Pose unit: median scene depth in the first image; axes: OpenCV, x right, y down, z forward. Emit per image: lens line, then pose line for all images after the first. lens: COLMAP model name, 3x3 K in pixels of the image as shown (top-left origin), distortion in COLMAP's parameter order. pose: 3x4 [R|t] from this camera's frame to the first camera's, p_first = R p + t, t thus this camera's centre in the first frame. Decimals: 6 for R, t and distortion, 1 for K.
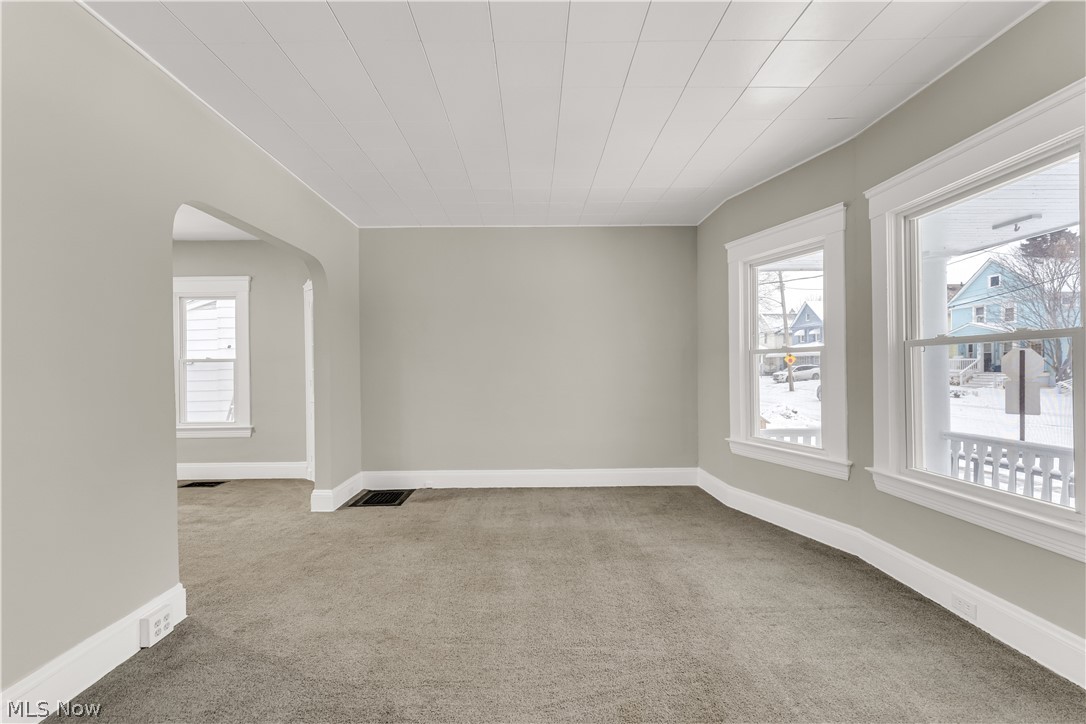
lens RADIAL K [[438.0, 0, 537.7], [0, 438.0, 368.7], [0, 0, 1]] dist [0.000119, 0.000036]
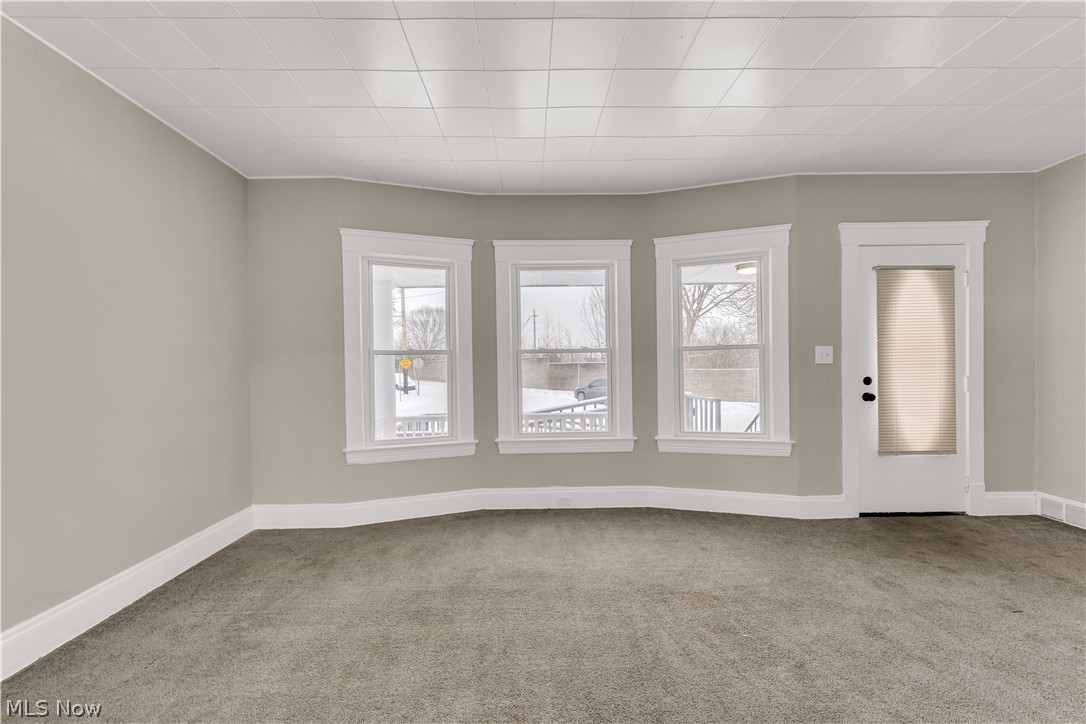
lens RADIAL K [[438.0, 0, 537.7], [0, 438.0, 368.7], [0, 0, 1]] dist [0.000119, 0.000036]
pose [[-0.008114, 0.000633, 0.999967, -0.548398], [0.009363, 0.999956, -0.000557, 0.001003], [-0.999923, 0.009358, -0.008120, 0.757537]]
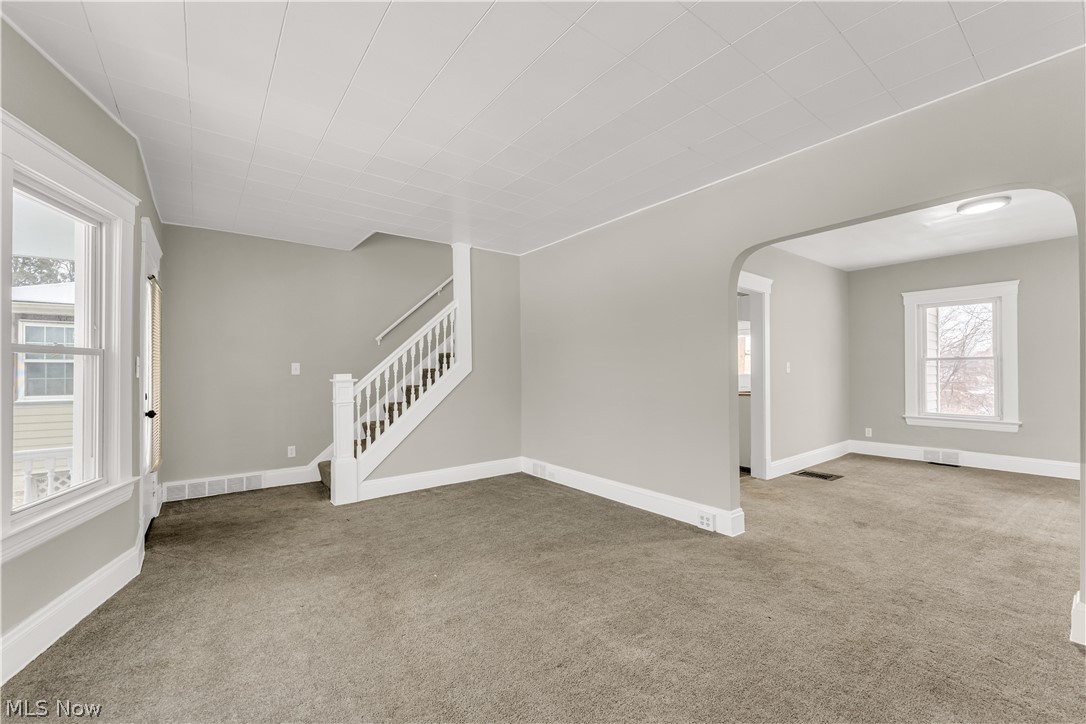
lens RADIAL K [[438.0, 0, 537.7], [0, 438.0, 368.7], [0, 0, 1]] dist [0.000119, 0.000036]
pose [[-0.802669, 0.009236, -0.596353, 0.433781], [0.013743, 0.999901, -0.003012, -0.009391], [0.596267, -0.010614, -0.802716, 1.267231]]
